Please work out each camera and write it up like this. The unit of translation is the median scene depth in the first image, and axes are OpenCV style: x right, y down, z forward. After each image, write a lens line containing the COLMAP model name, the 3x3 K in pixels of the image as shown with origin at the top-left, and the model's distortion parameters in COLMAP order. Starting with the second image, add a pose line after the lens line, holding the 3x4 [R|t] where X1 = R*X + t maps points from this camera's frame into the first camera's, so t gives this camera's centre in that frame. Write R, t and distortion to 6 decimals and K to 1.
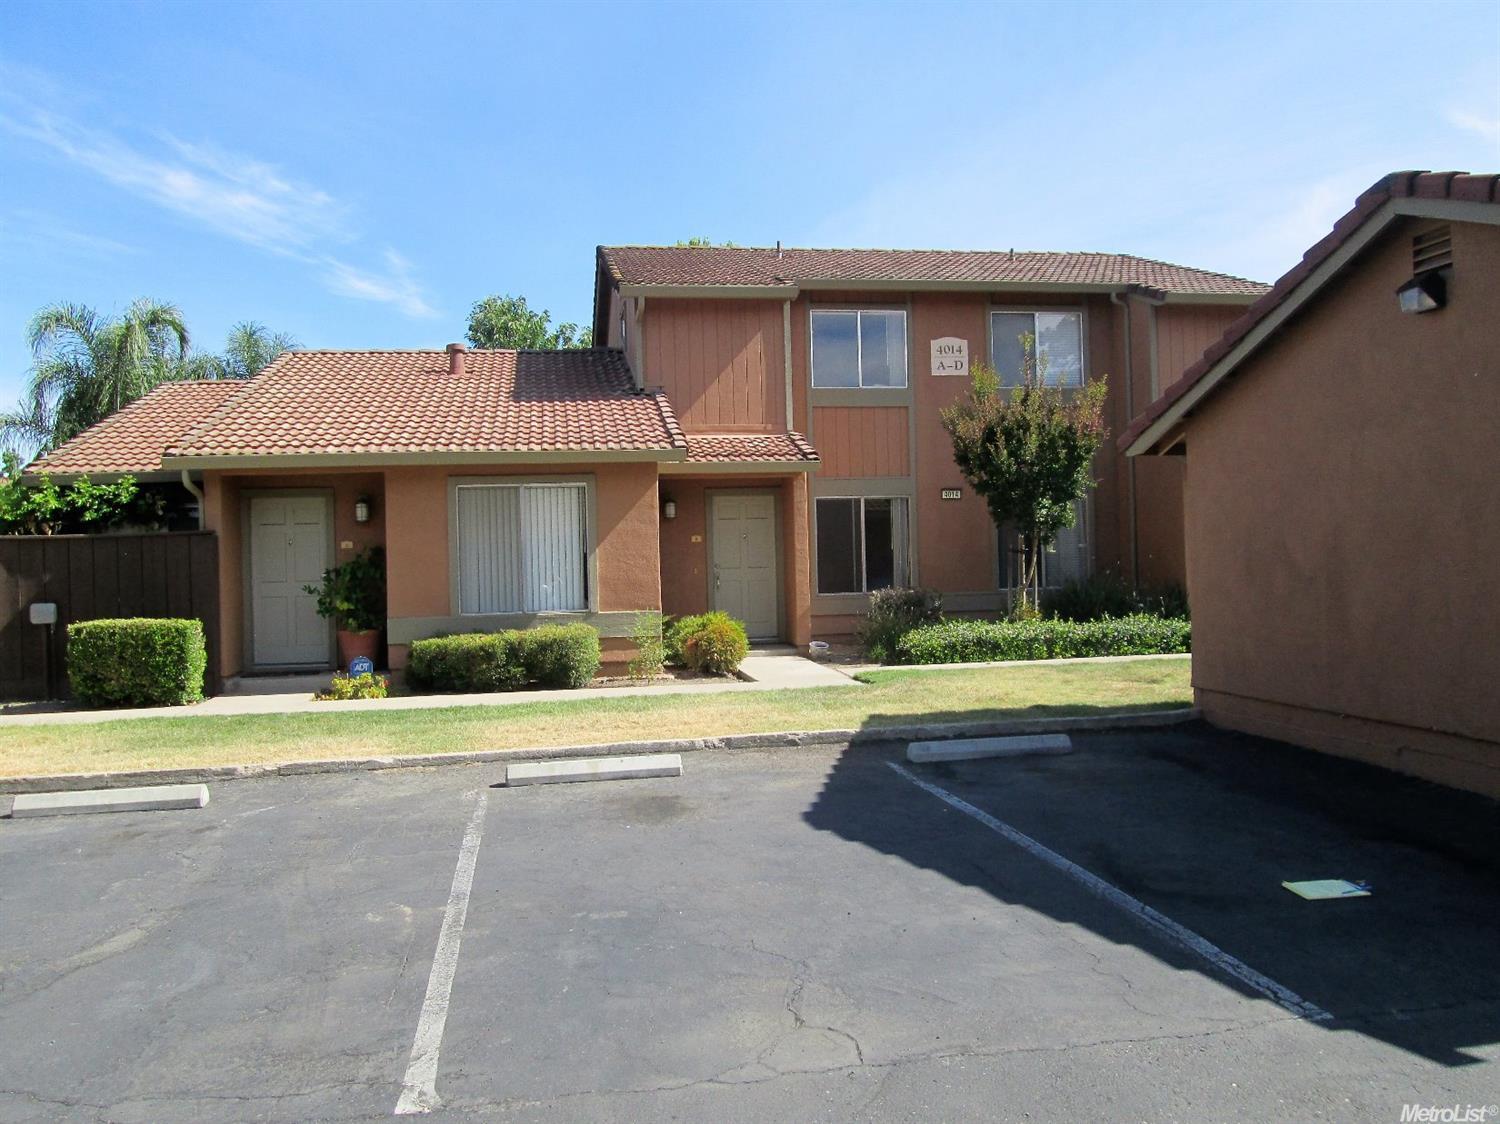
lens RADIAL K [[1258.6, 0, 750.0], [0, 1258.6, 562.0], [0, 0, 1]] dist [-0.044546, 0.012765]
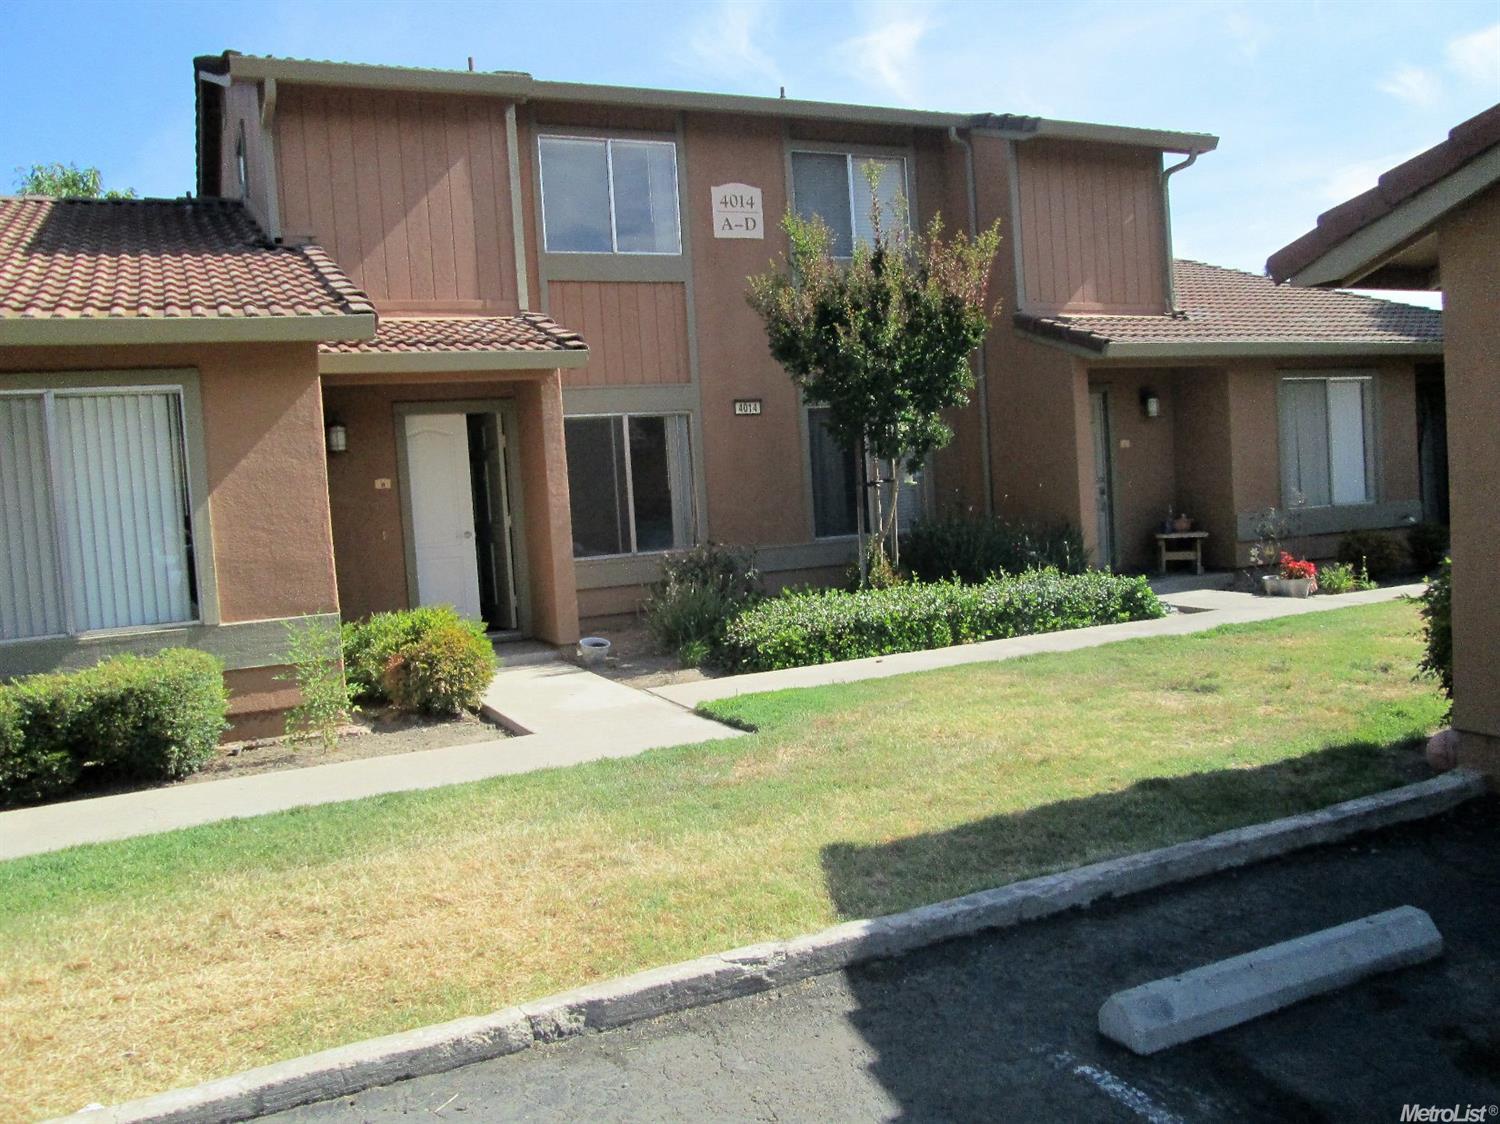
lens RADIAL K [[1258.6, 0, 750.0], [0, 1258.6, 562.0], [0, 0, 1]] dist [-0.044546, 0.012765]
pose [[0.962123, -0.052755, 0.267462, -0.038037], [0.040424, 0.997859, 0.051406, -0.004457], [-0.269601, -0.038647, 0.962196, 0.371807]]
